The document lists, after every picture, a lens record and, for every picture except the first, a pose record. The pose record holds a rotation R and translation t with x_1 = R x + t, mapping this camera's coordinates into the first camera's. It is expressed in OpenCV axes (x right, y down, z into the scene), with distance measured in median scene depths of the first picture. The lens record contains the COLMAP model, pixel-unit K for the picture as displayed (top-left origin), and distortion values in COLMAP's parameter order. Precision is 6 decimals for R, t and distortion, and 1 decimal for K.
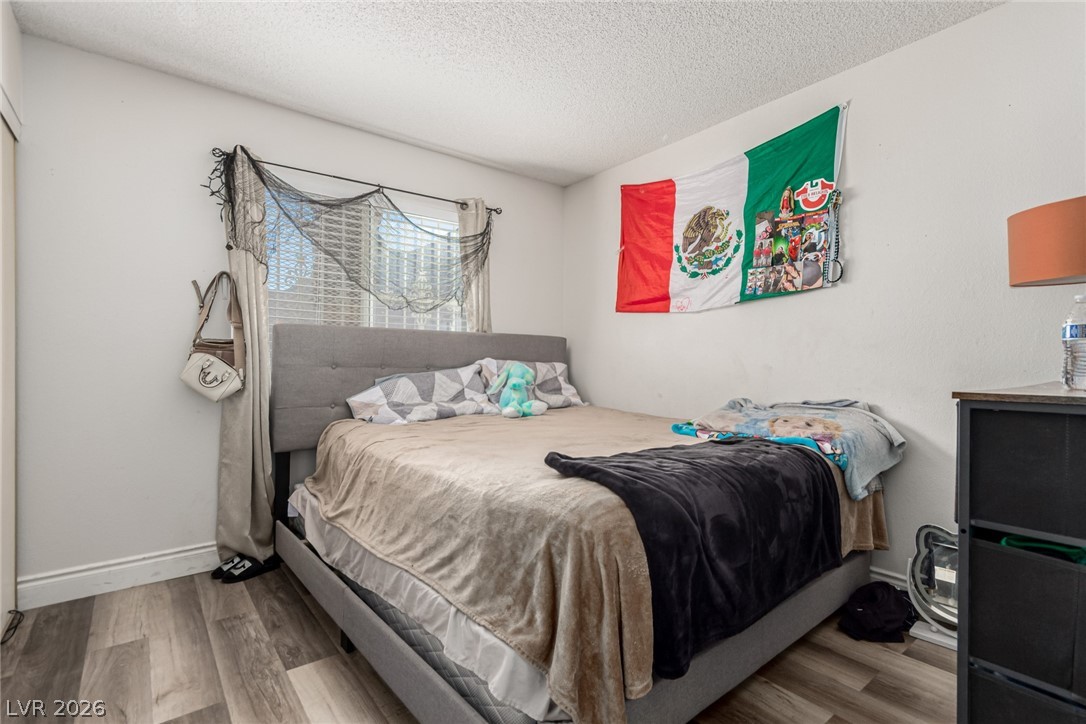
lens RADIAL K [[509.9, 0, 547.6], [0, 509.9, 365.5], [0, 0, 1]] dist [0.000594, 0.000350]
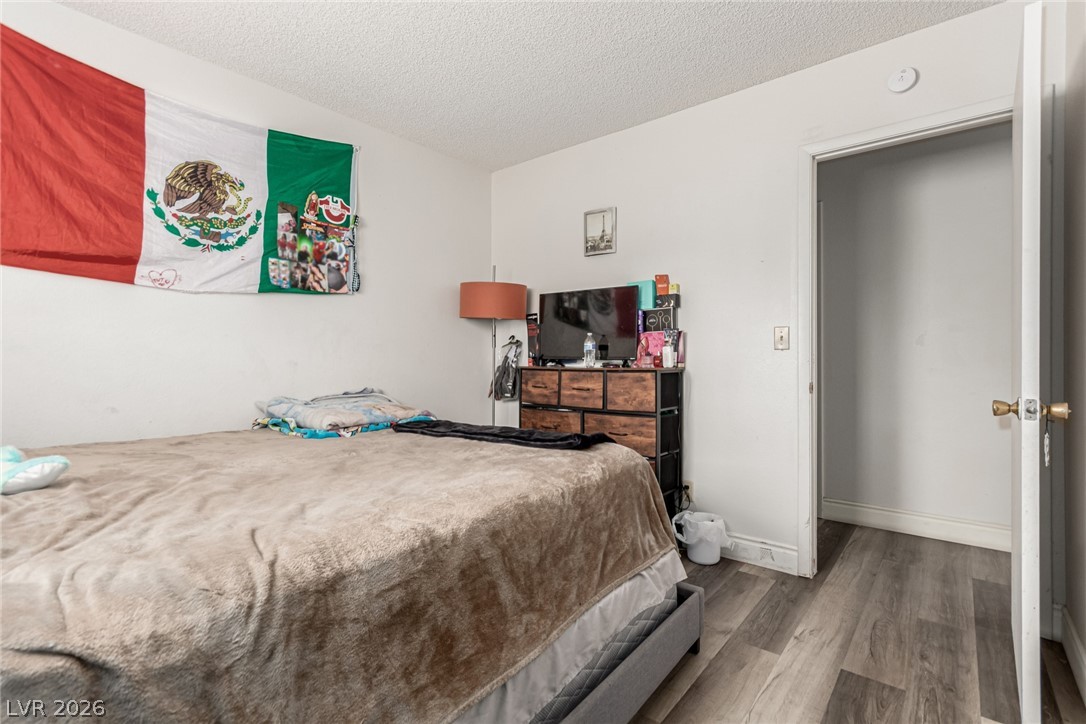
lens RADIAL K [[509.9, 0, 547.6], [0, 509.9, 365.5], [0, 0, 1]] dist [0.000594, 0.000350]
pose [[-0.211040, -0.013999, 0.977377, -0.615626], [0.007914, 0.999840, 0.016030, -0.003589], [-0.977445, 0.011118, -0.210896, 0.700299]]
